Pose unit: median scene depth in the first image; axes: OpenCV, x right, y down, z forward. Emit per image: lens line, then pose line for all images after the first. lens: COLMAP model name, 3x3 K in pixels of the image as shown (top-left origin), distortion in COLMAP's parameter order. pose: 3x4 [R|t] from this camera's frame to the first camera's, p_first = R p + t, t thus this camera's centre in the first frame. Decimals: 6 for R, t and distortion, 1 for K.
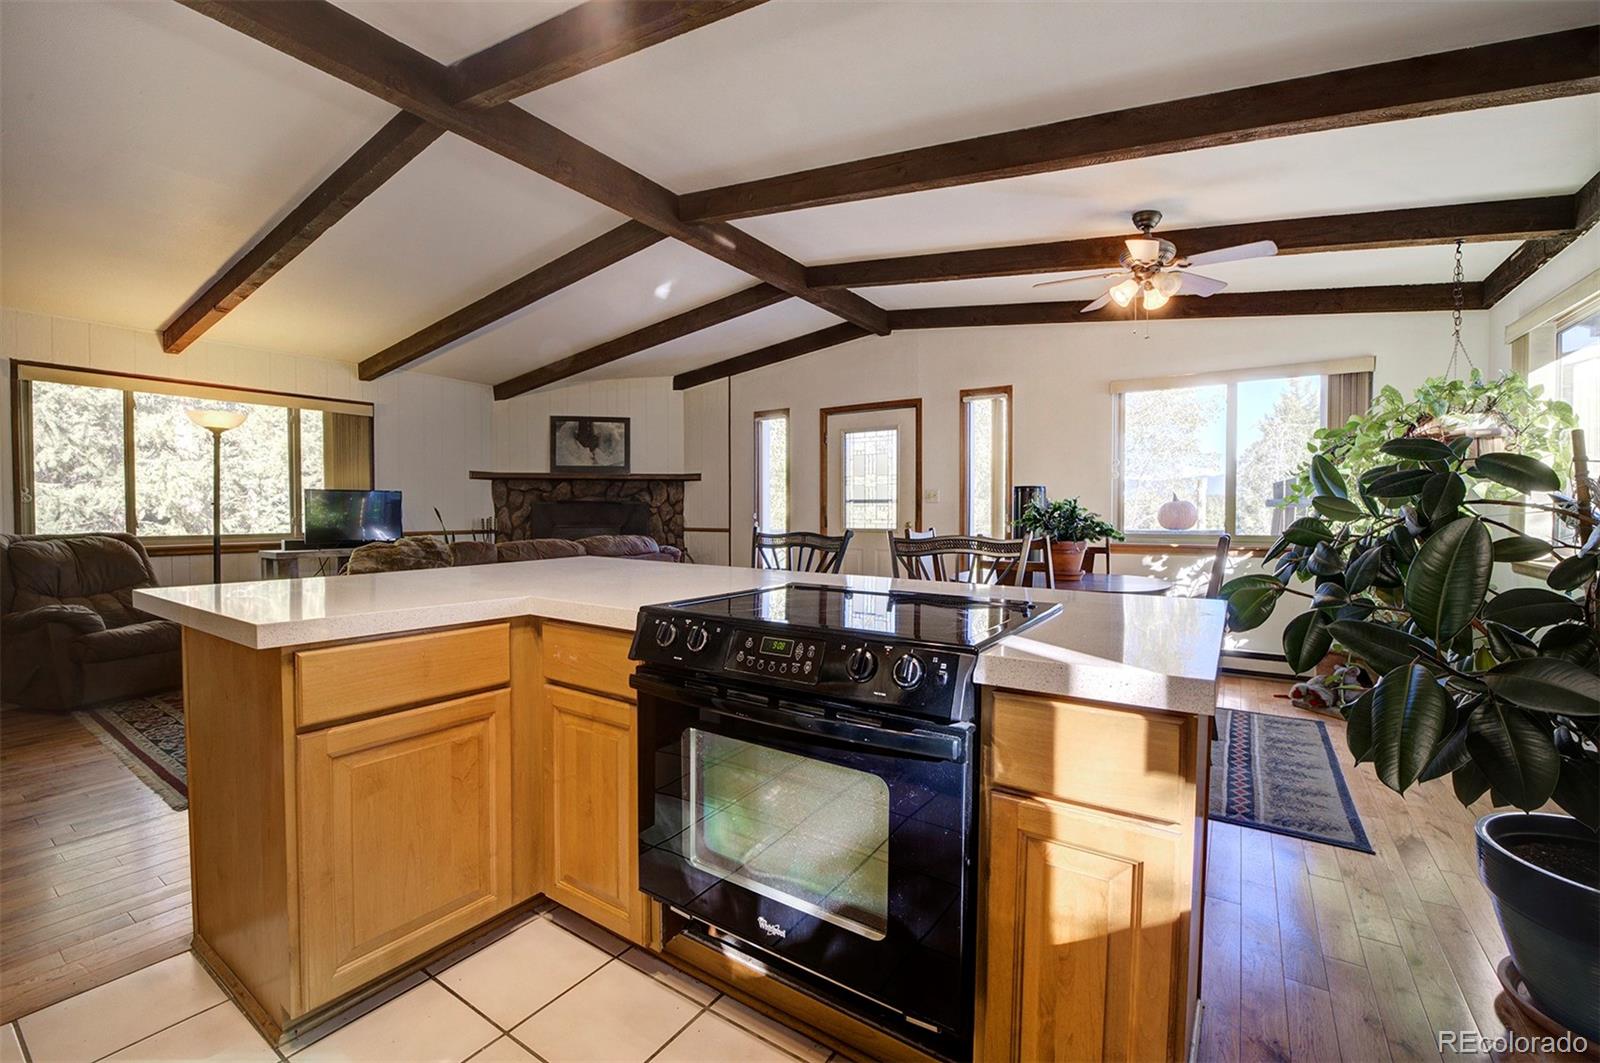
lens RADIAL K [[666.8, 0, 780.1], [0, 666.8, 526.2], [0, 0, 1]] dist [-0.024203, 0.001231]
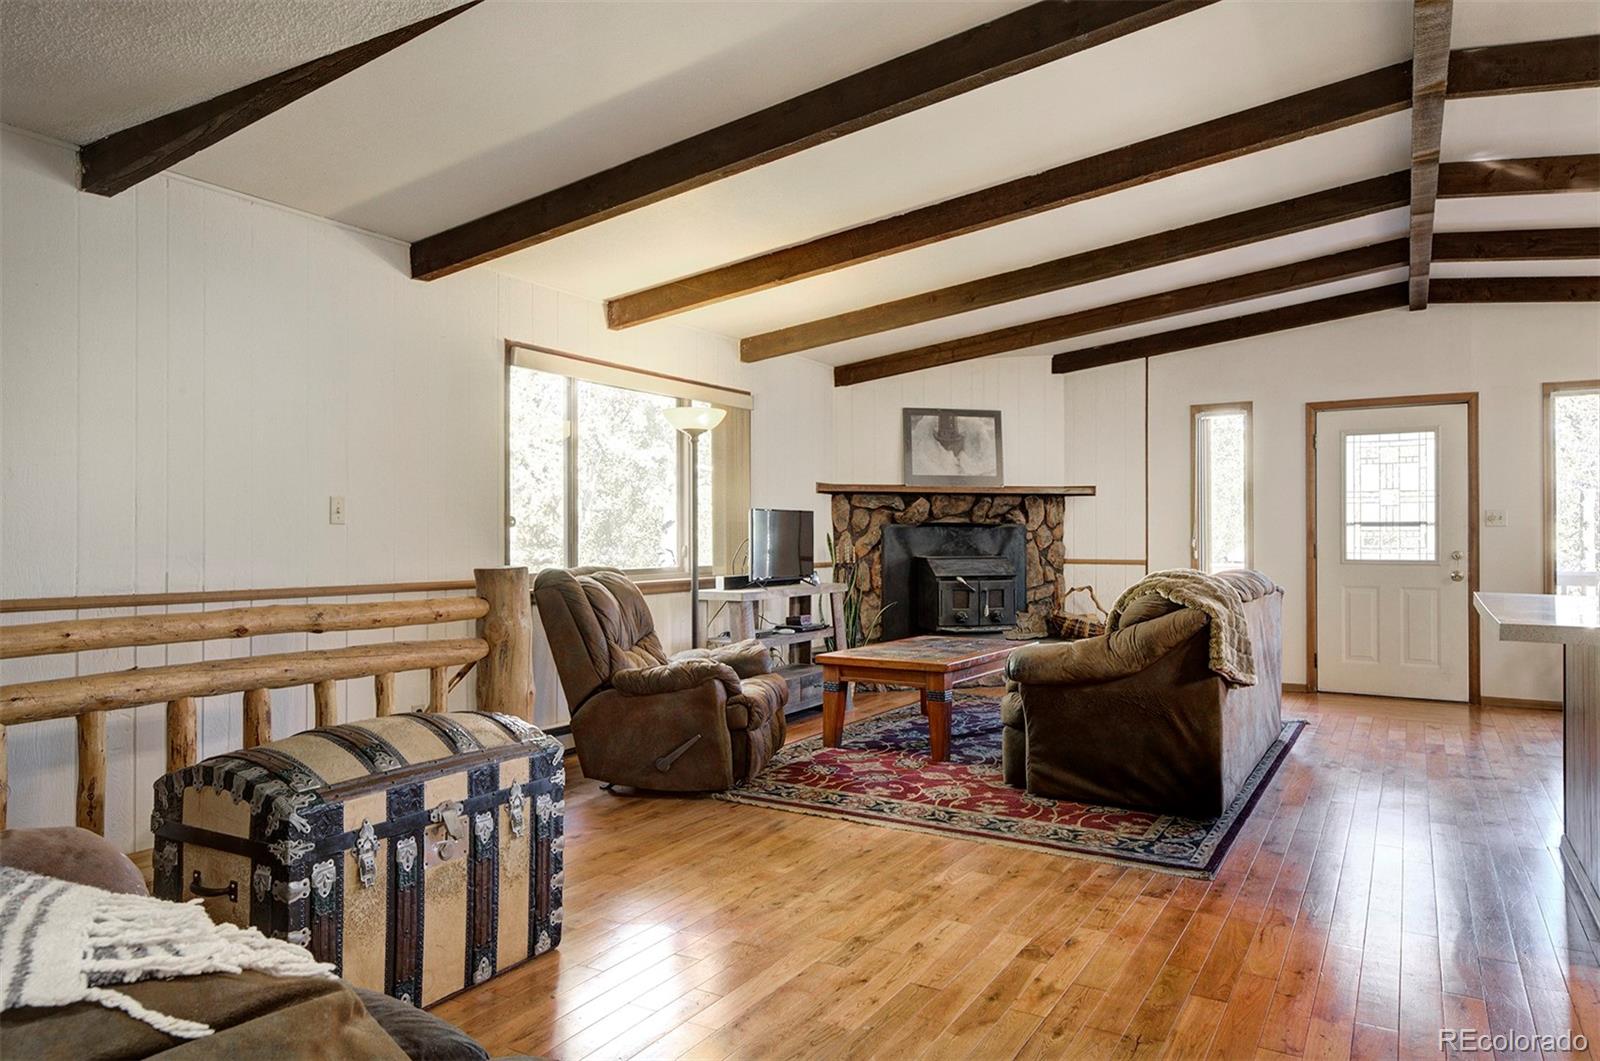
lens RADIAL K [[1023.9, 0, 770.8], [0, 1023.9, 527.1], [0, 0, 1]] dist [0.006621, 0.001595]
pose [[0.999080, 0.000091, 0.042895, -0.629187], [0.001096, 0.999618, -0.027631, -0.002366], [-0.042881, 0.027653, 0.998697, -0.151144]]
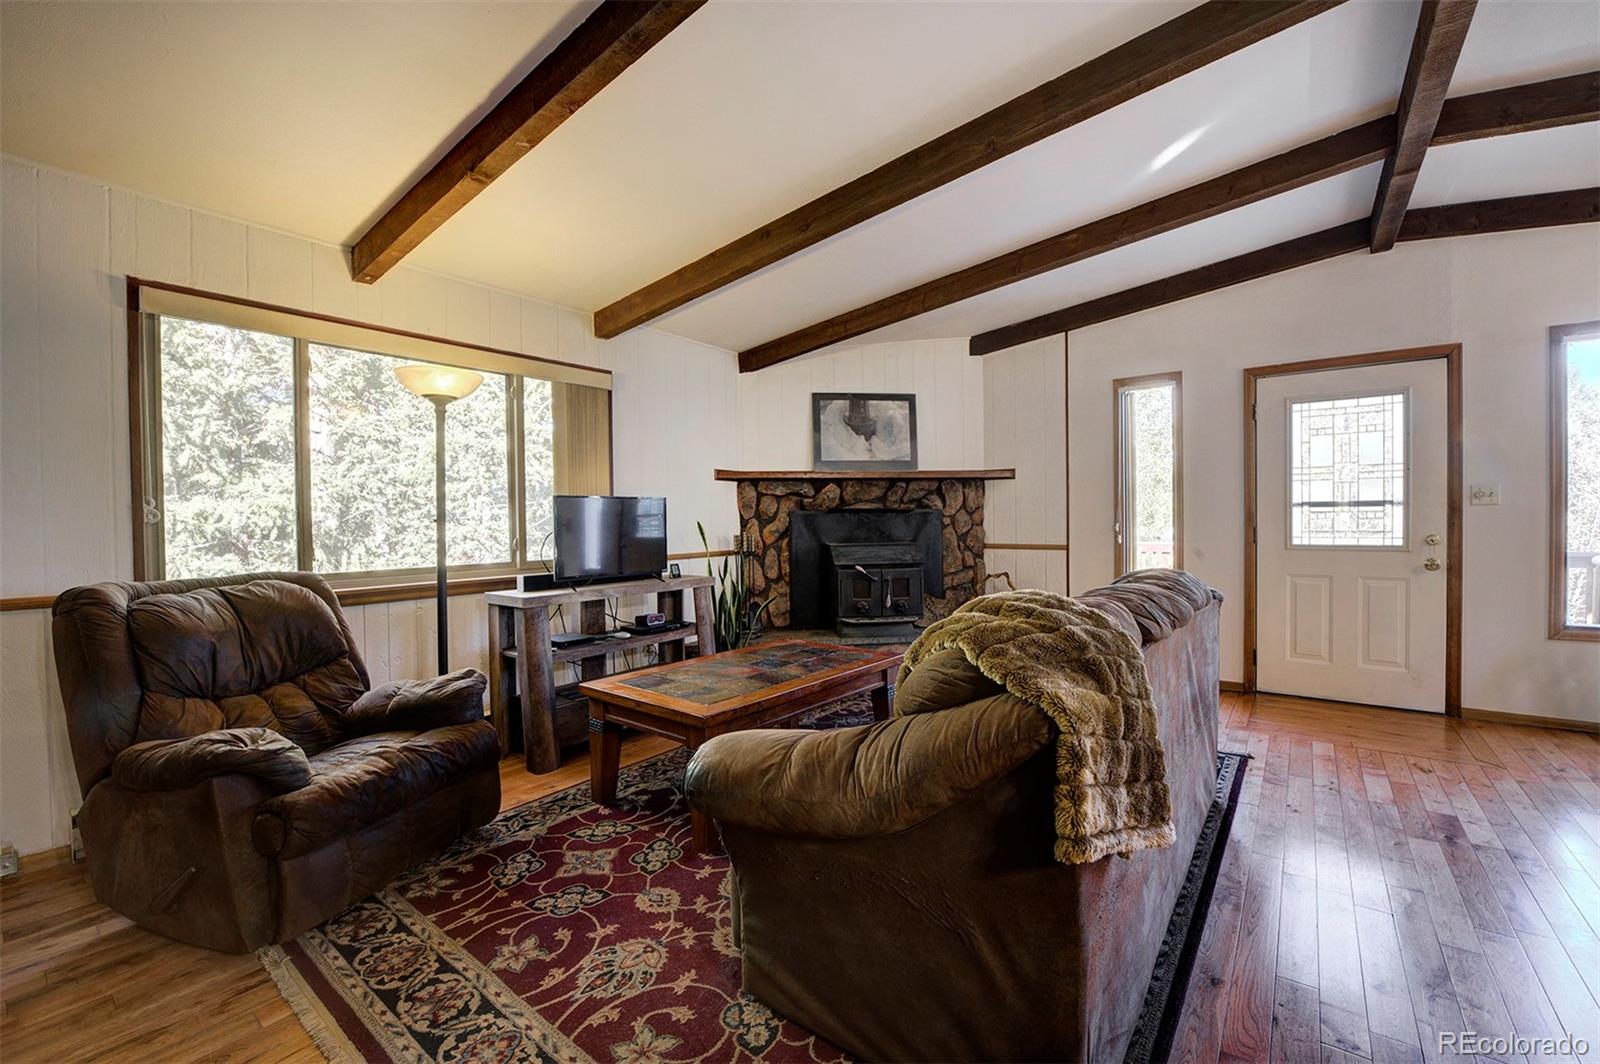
lens RADIAL K [[666.8, 0, 782.9], [0, 666.8, 528.7], [0, 0, 1]] dist [-0.024203, 0.001231]
pose [[0.997585, -0.011073, -0.068568, -0.381623], [0.010785, 0.999931, -0.004562, -0.015992], [0.068613, 0.003811, 0.997636, 0.308951]]
